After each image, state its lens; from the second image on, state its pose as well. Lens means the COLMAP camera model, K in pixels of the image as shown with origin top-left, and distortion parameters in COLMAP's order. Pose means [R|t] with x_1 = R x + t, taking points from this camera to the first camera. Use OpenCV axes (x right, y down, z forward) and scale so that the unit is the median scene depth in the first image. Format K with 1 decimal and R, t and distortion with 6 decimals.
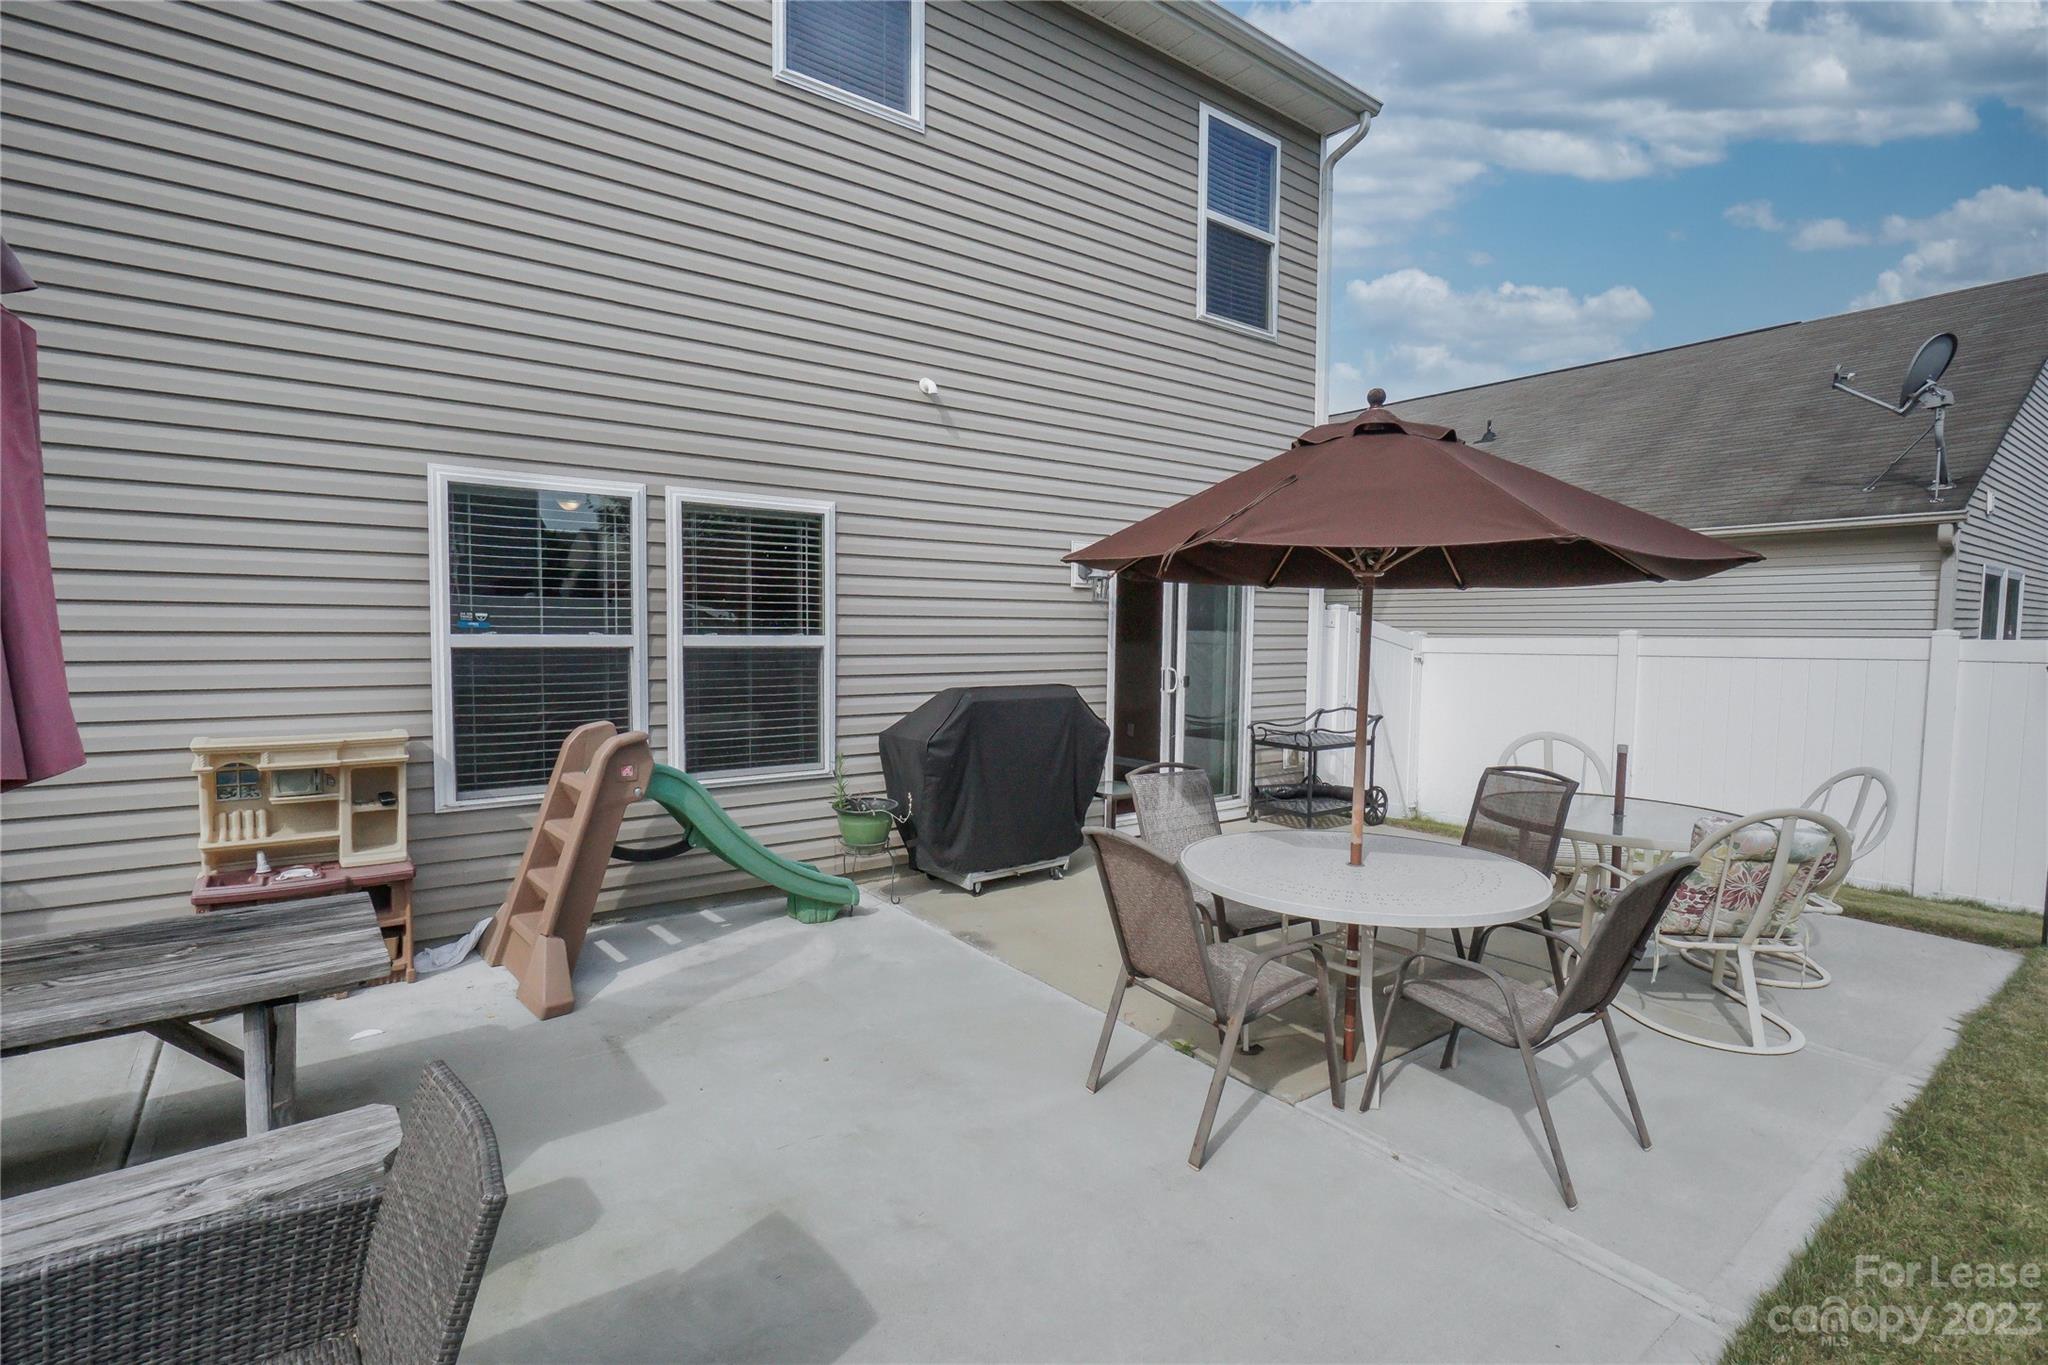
lens RADIAL K [[963.5, 0, 975.9], [0, 963.5, 680.5], [0, 0, 1]] dist [-0.004557, -0.000272]
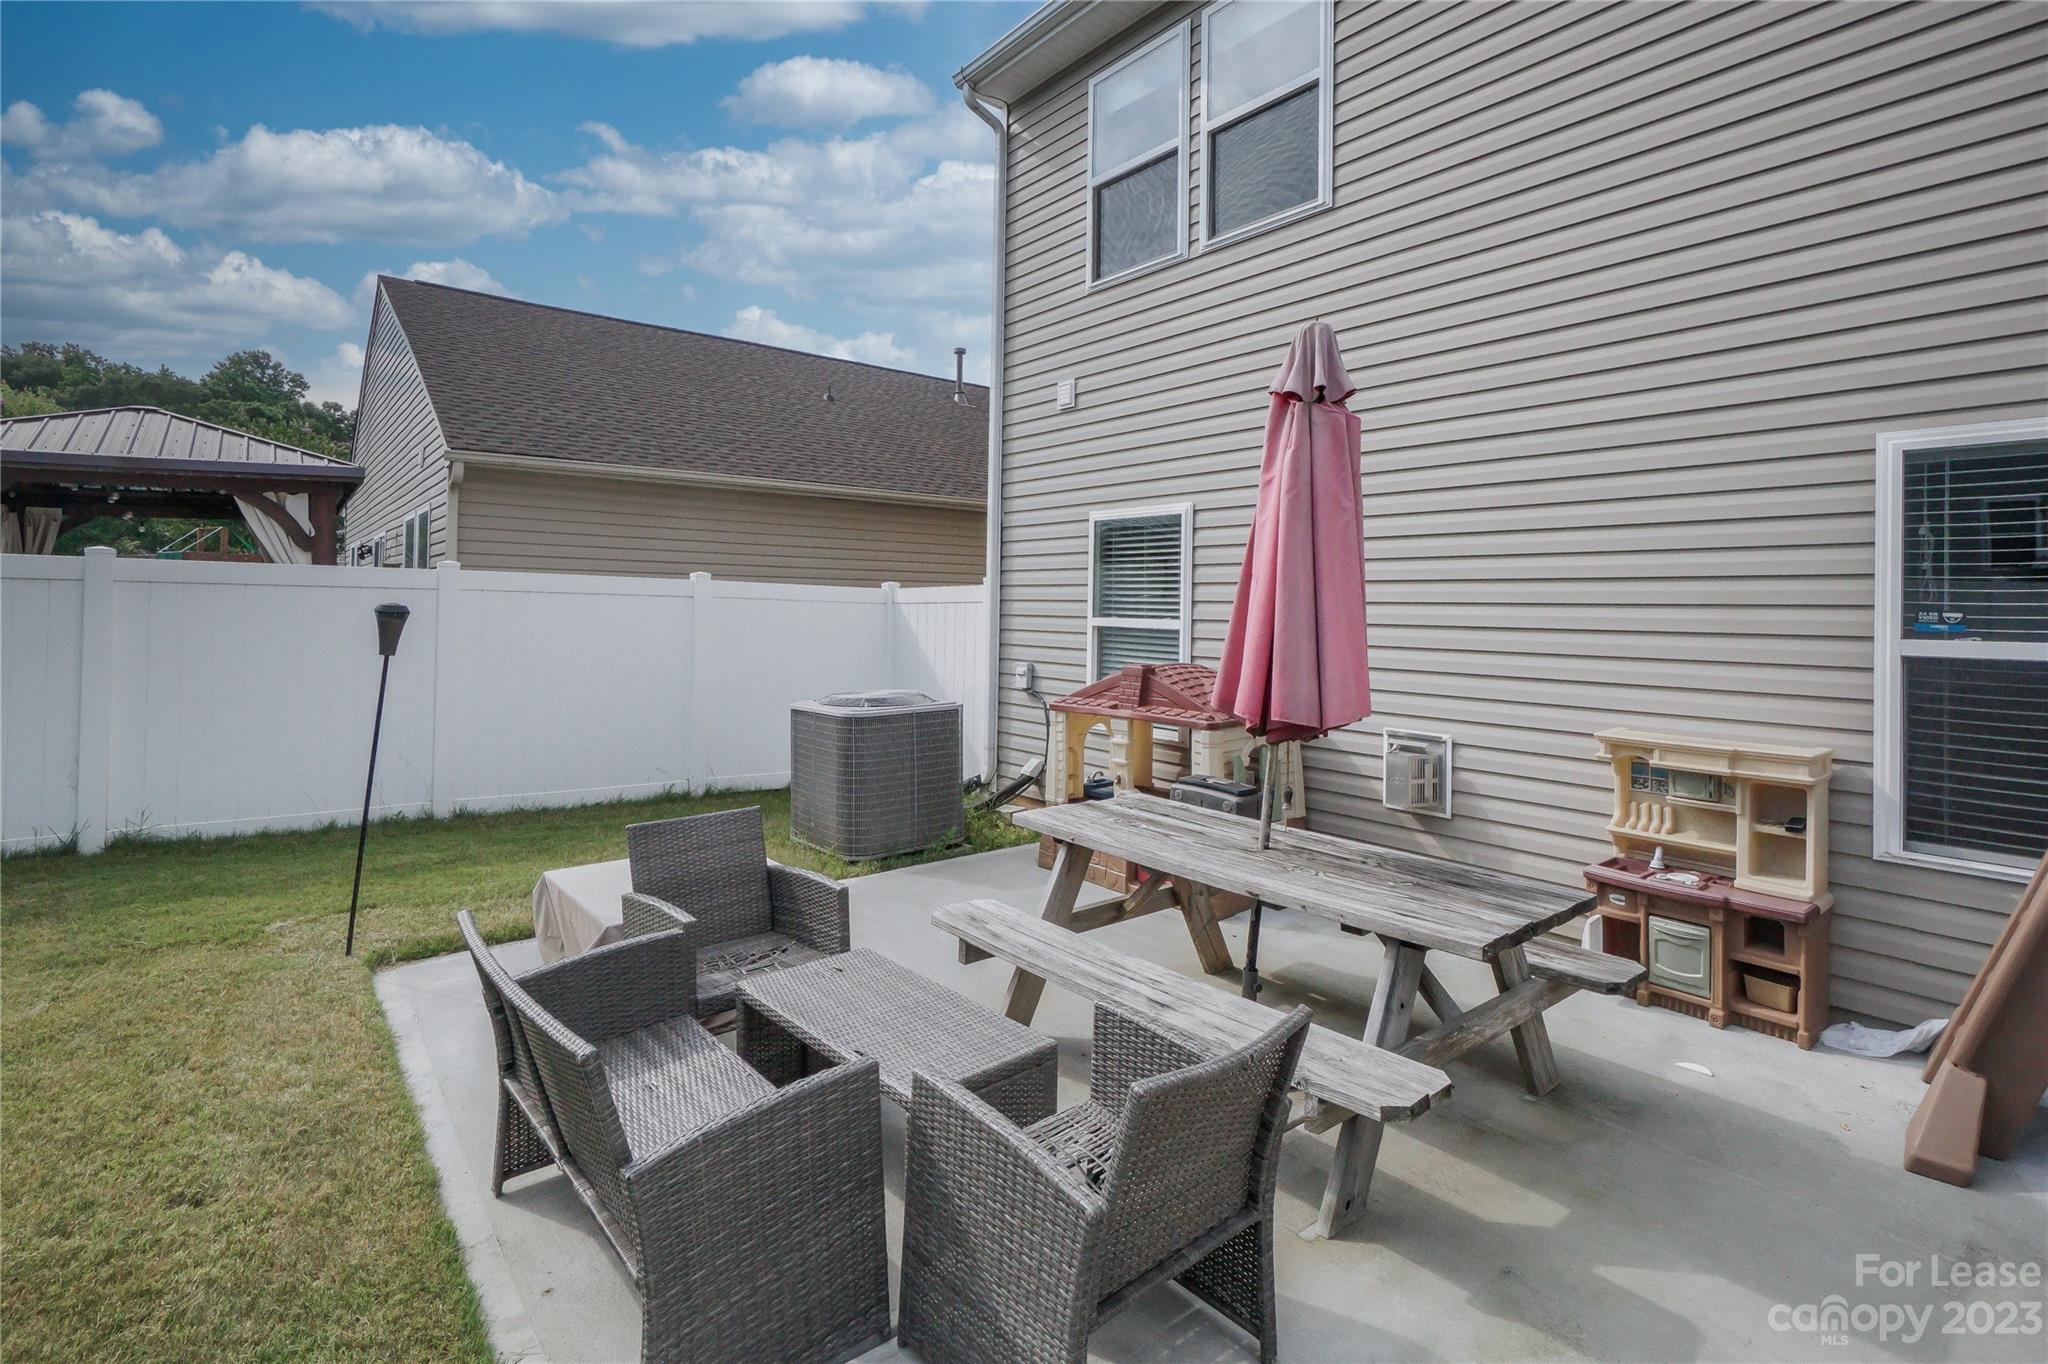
lens RADIAL K [[966.8, 0, 1024.9], [0, 966.8, 593.3], [0, 0, 1]] dist [-0.005434, 0.001769]
pose [[0.054631, -0.024719, -0.998201, 0.218953], [-0.072125, 0.996984, -0.028636, -0.010812], [0.995898, 0.073559, 0.052683, 0.231115]]
